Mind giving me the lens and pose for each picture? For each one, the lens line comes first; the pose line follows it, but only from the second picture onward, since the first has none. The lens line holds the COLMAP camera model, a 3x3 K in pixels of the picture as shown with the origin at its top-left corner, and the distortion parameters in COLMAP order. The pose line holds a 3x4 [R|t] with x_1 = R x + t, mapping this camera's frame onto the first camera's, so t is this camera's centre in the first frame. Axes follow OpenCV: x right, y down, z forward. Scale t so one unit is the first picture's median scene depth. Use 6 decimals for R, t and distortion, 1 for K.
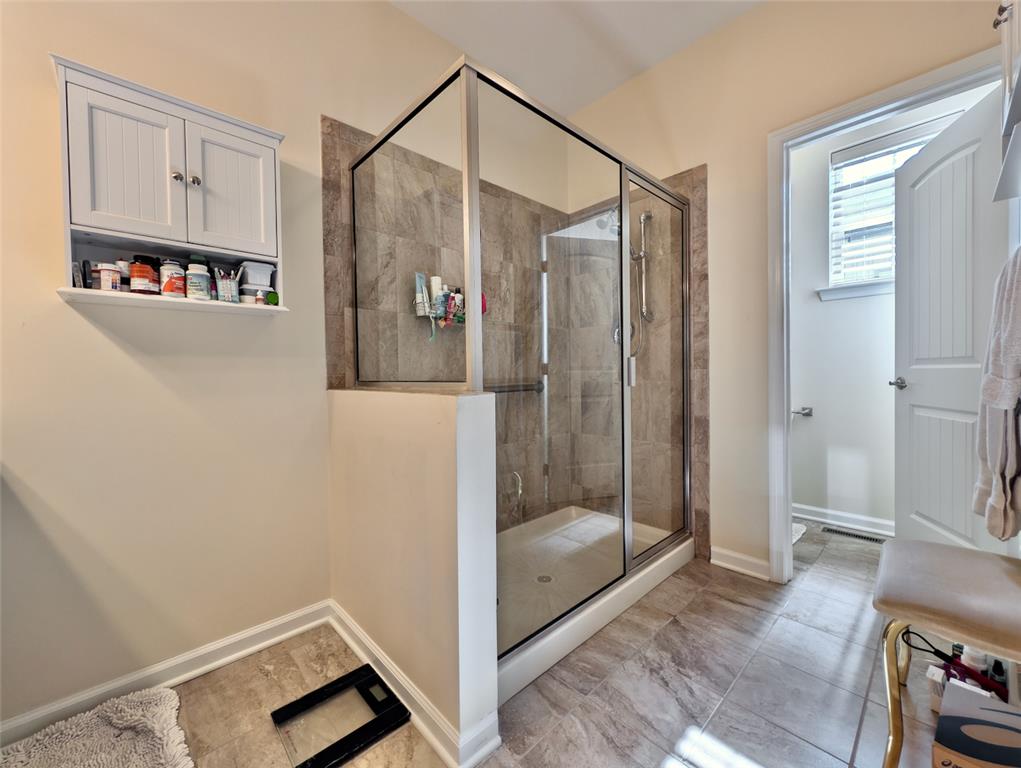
lens RADIAL K [[407.9, 0, 509.9], [0, 407.9, 379.3], [0, 0, 1]] dist [-0.000596, -0.000140]
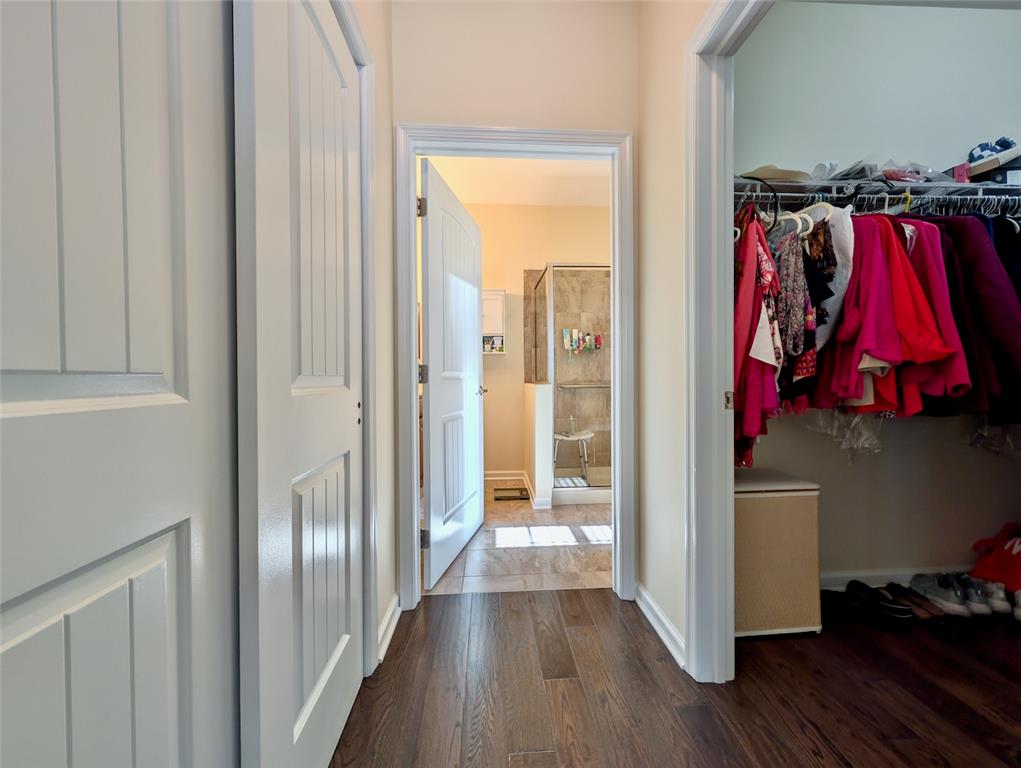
lens RADIAL K [[390.2, 0, 513.3], [0, 390.2, 382.0], [0, 0, 1]] dist [-0.000246, 0.000315]
pose [[0.770695, 0.018299, -0.636941, 0.956139], [-0.013492, 0.999832, 0.012399, -0.009487], [0.637061, -0.000962, 0.770813, -0.806415]]
